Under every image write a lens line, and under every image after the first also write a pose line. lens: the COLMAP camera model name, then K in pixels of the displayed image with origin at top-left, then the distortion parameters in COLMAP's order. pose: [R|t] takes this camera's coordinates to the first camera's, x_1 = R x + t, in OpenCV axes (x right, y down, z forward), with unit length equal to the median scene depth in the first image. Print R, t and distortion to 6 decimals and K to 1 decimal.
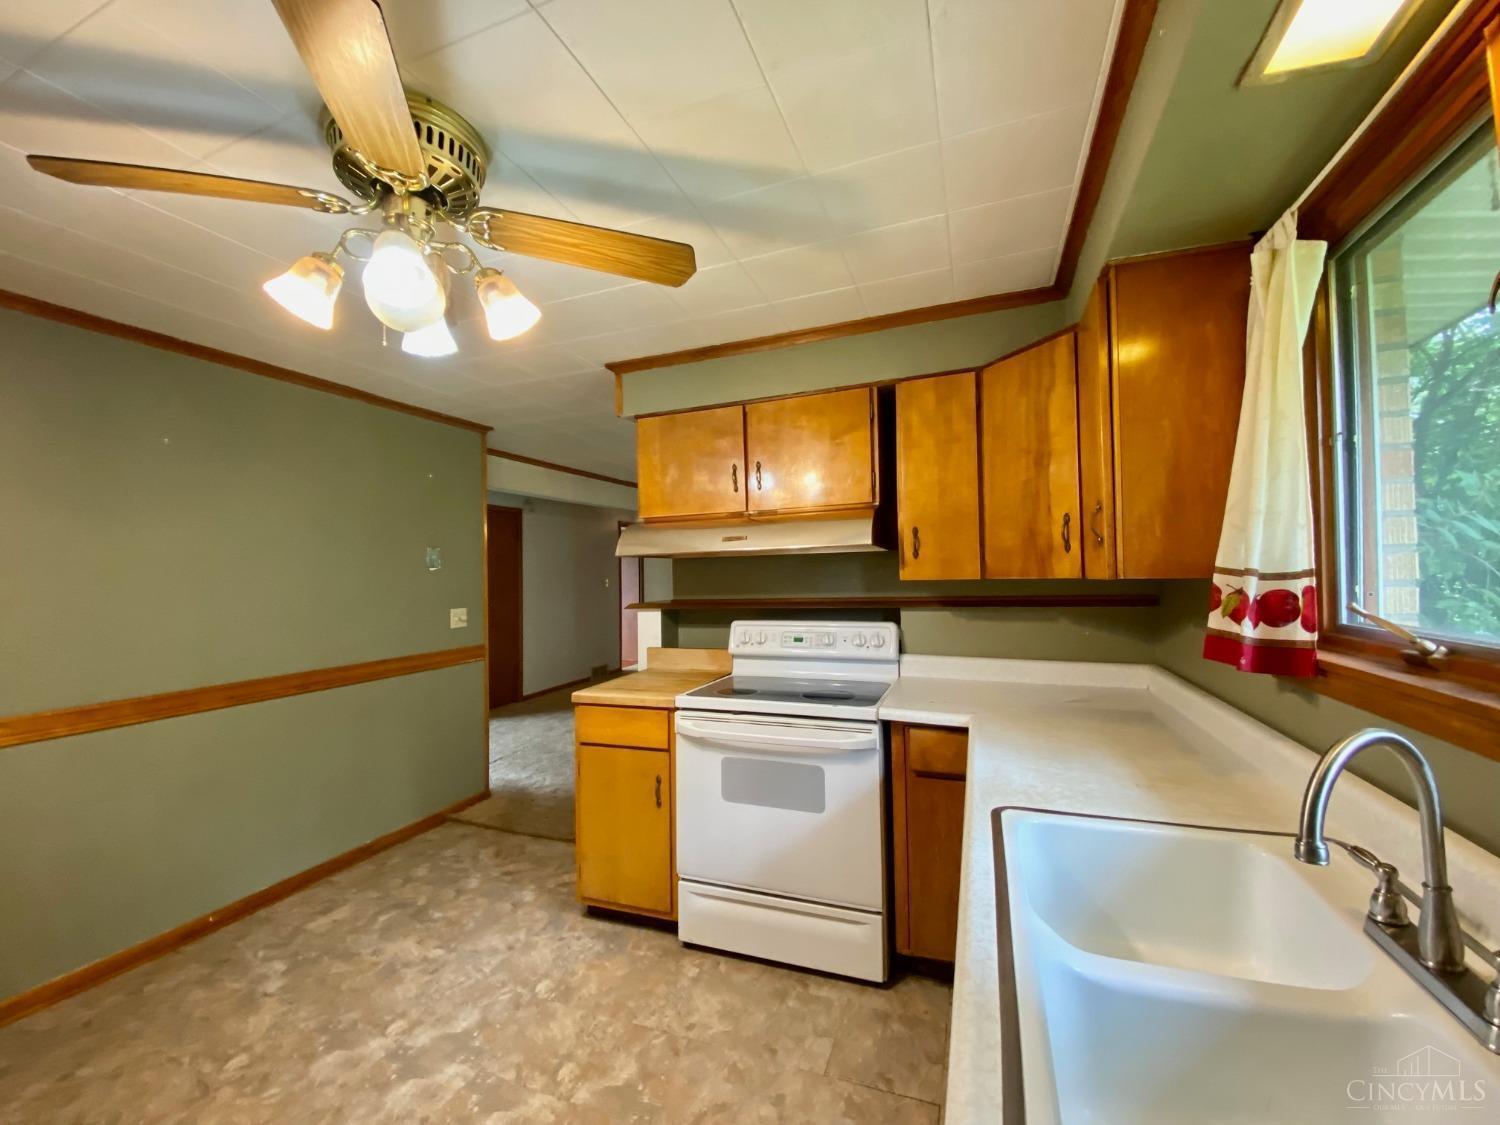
lens RADIAL K [[607.1, 0, 750.0], [0, 607.1, 562.5], [0, 0, 1]] dist [0.046371, -0.032533]
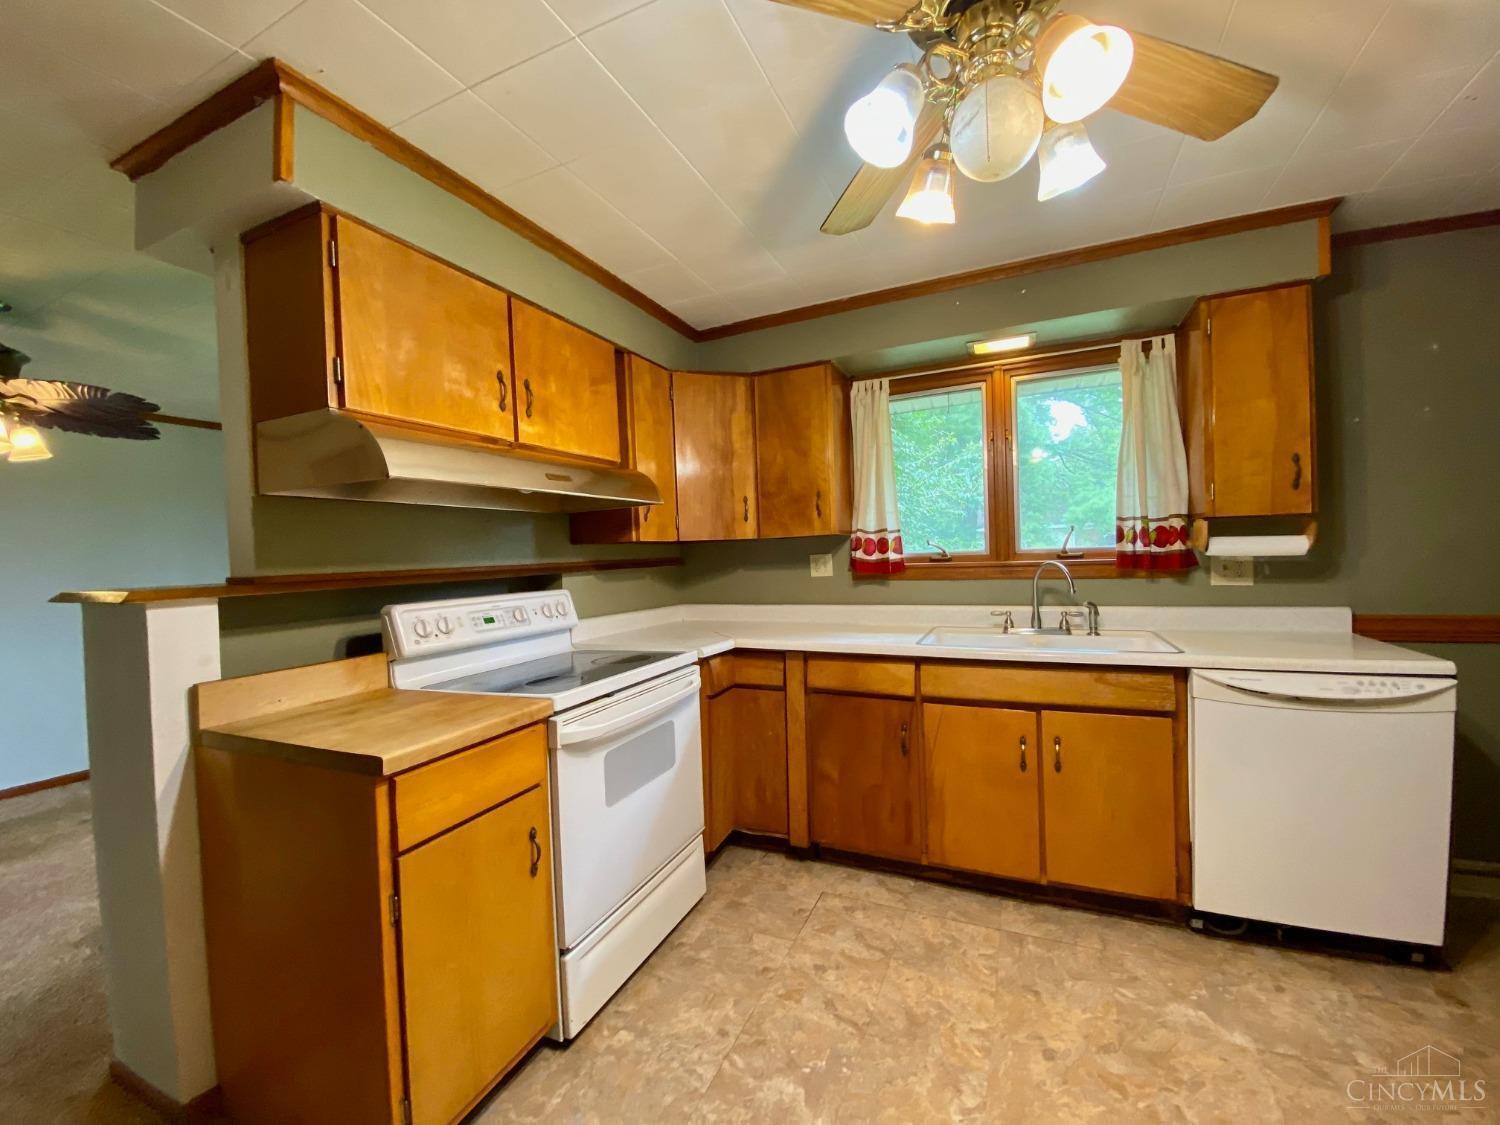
lens RADIAL K [[598.3, 0, 750.0], [0, 598.3, 562.5], [0, 0, 1]] dist [-0.000412, -0.012788]
pose [[0.070461, 0.013960, 0.997417, -0.818150], [0.020572, 0.999669, -0.015445, 0.091664], [-0.997302, 0.021607, 0.070151, 0.775179]]
